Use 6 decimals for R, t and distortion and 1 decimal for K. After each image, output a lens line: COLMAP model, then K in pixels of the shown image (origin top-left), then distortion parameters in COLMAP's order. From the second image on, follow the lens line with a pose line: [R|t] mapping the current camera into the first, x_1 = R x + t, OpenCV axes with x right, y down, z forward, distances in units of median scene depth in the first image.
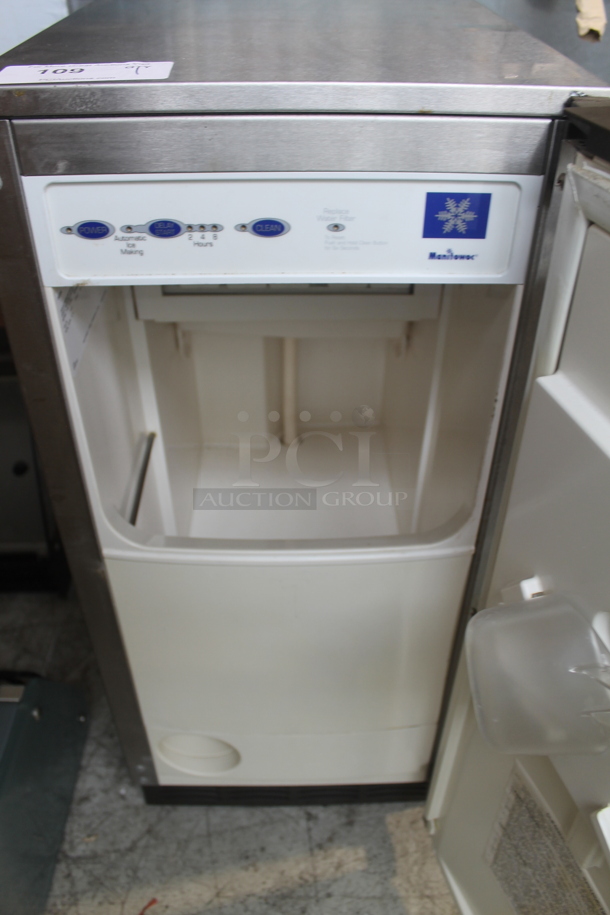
lens RADIAL K [[773.3, 0, 305.7], [0, 773.3, 453.3], [0, 0, 1]] dist [-0.159020, 0.129213]
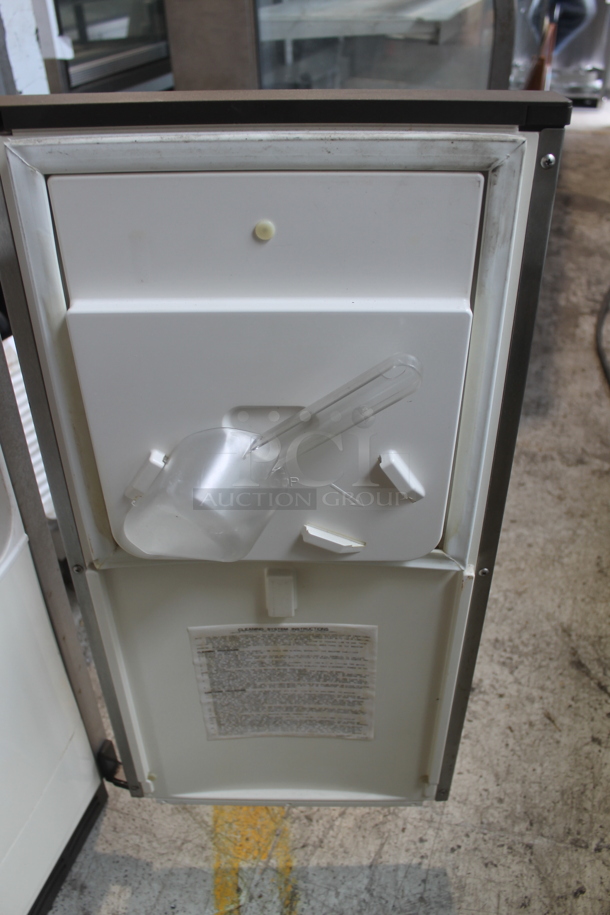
lens RADIAL K [[773.3, 0, 308.3], [0, 773.3, 449.9], [0, 0, 1]] dist [-0.159020, 0.129213]
pose [[0.299032, -0.530491, 0.793196, -0.317191], [0.592328, 0.754895, 0.281570, -0.021823], [-0.748150, 0.385633, 0.539962, 0.066724]]
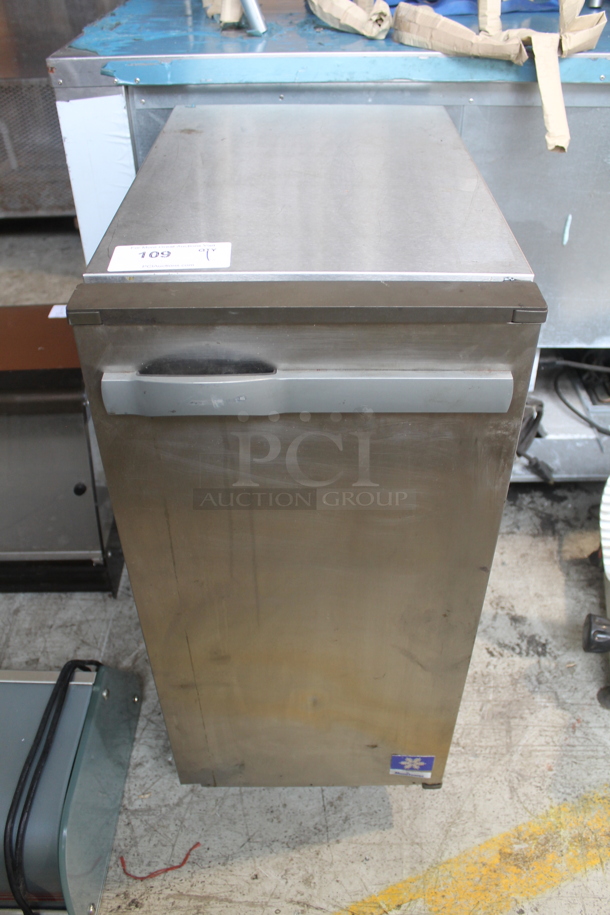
lens RADIAL K [[773.3, 0, 310.2], [0, 773.3, 459.1], [0, 0, 1]] dist [-0.159020, 0.129213]
pose [[0.999877, 0.007046, -0.014030, -0.002062], [-0.006705, 0.999683, 0.024257, -0.074017], [0.014196, -0.024160, 0.999607, -0.232227]]
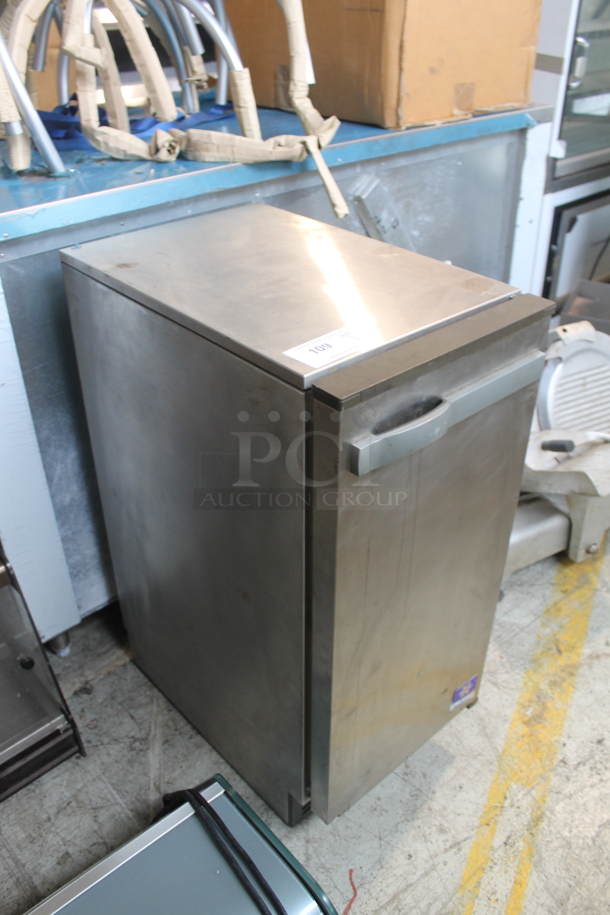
lens RADIAL K [[773.3, 0, 308.4], [0, 773.3, 460.8], [0, 0, 1]] dist [-0.159020, 0.129213]
pose [[0.754050, -0.363075, 0.547343, -0.712729], [0.400751, 0.914560, 0.054568, -0.184760], [-0.520391, 0.178201, 0.835127, -0.230276]]
